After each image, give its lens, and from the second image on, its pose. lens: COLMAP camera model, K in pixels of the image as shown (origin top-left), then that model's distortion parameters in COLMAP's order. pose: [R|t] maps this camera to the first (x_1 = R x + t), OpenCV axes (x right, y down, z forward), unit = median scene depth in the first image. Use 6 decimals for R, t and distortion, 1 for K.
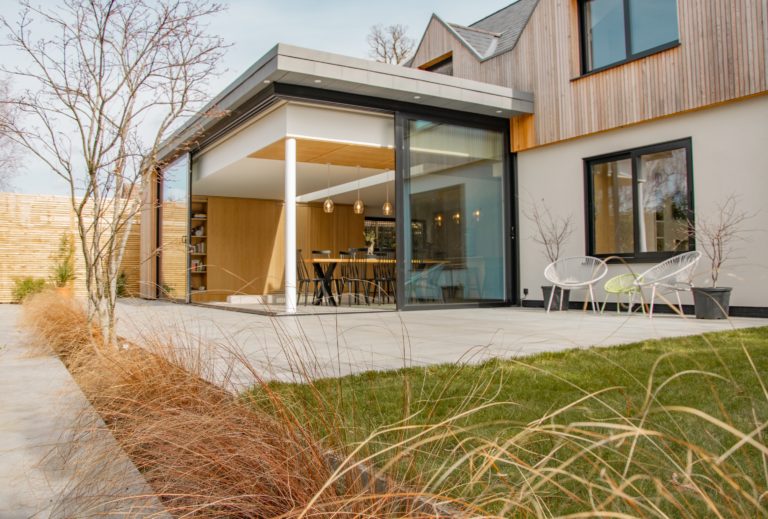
lens RADIAL K [[642.1, 0, 337.5], [0, 642.1, 257.4], [0, 0, 1]] dist [-0.112110, 0.011034]
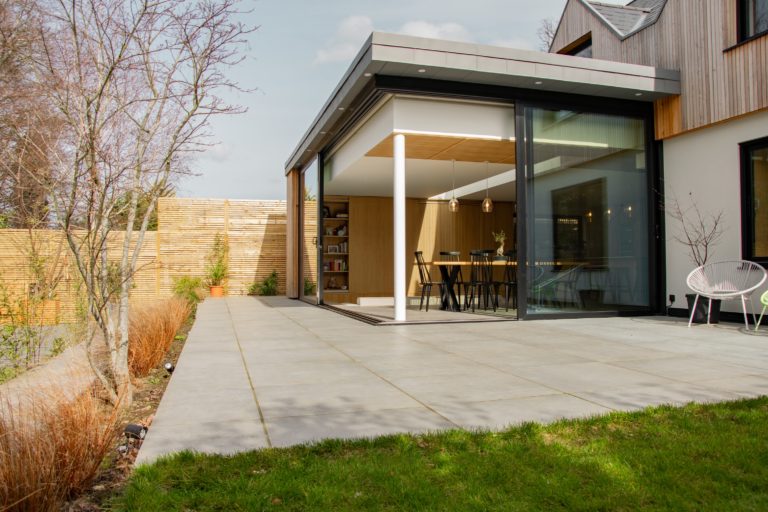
lens RADIAL K [[611.6, 0, 379.0], [0, 611.6, 258.1], [0, 0, 1]] dist [-0.118286, 0.071664]
pose [[0.974735, -0.003180, -0.223341, 0.087498], [0.005966, 0.999913, 0.011802, -0.014157], [0.223284, -0.012837, 0.974669, 0.110114]]
